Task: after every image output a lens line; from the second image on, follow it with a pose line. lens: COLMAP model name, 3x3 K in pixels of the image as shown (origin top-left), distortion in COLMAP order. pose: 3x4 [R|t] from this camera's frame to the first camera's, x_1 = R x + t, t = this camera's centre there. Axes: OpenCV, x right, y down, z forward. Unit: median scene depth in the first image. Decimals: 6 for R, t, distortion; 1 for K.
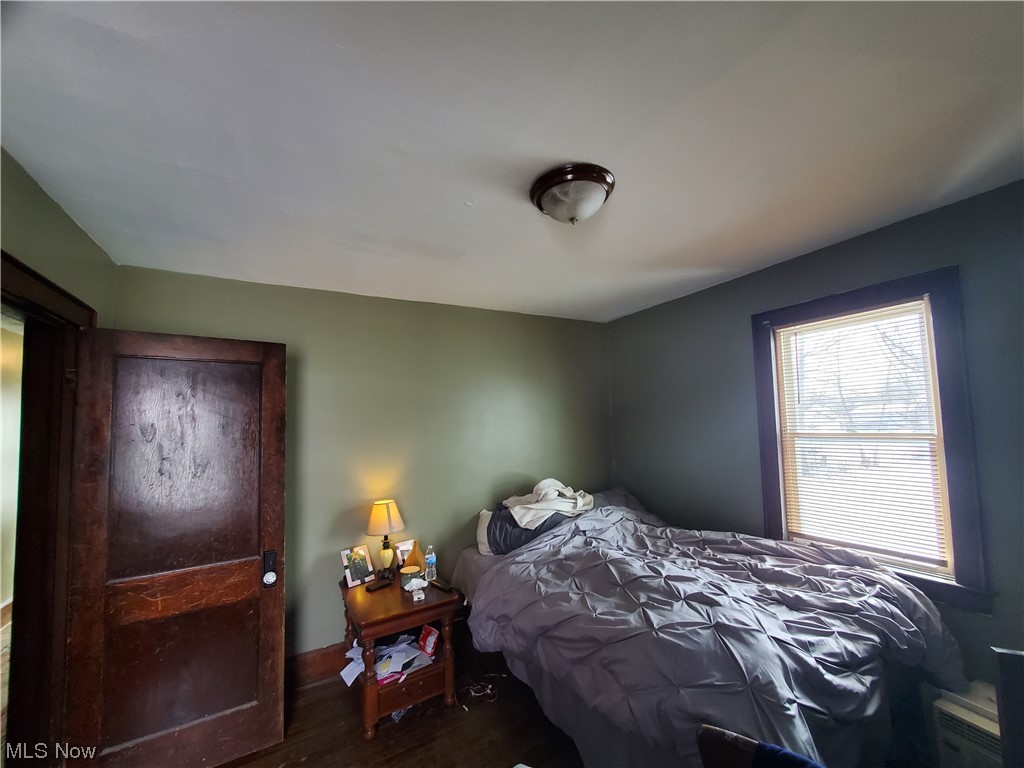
lens RADIAL K [[405.6, 0, 513.5], [0, 405.6, 397.1], [0, 0, 1]] dist [-0.000067, 0.000267]
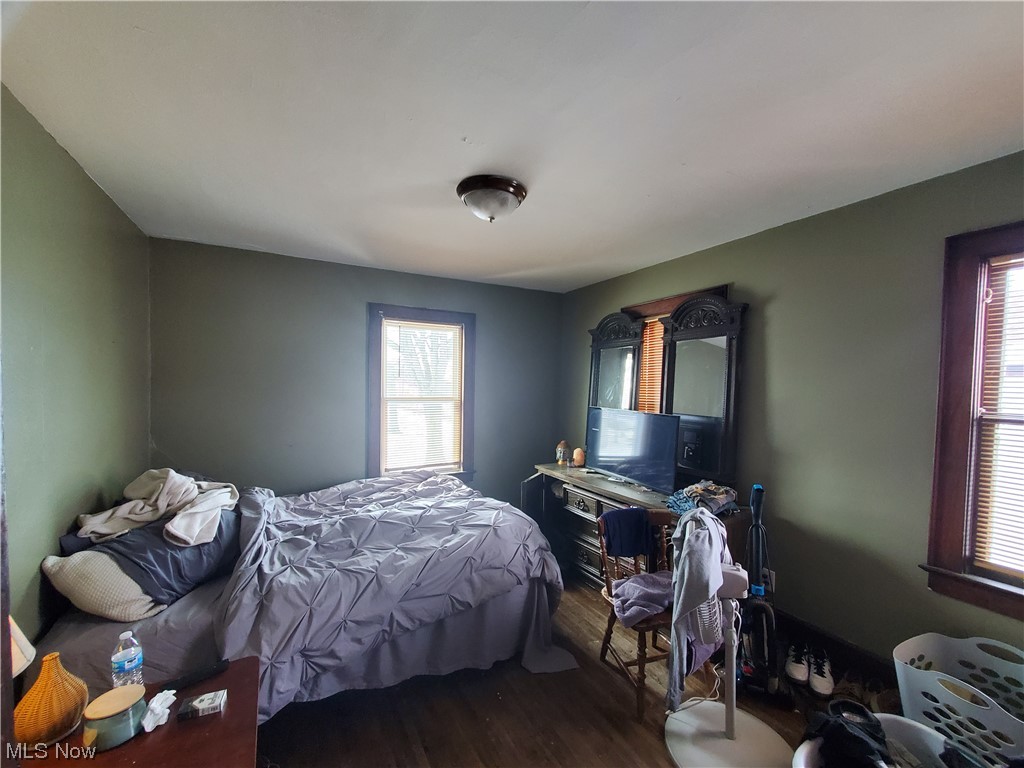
lens RADIAL K [[405.6, 0, 513.5], [0, 405.6, 397.1], [0, 0, 1]] dist [-0.000067, 0.000267]
pose [[-0.007676, 0.008292, 0.999936, -0.741516], [-0.073562, 0.997252, -0.008834, 0.073783], [-0.997261, -0.073625, -0.007045, 0.634602]]
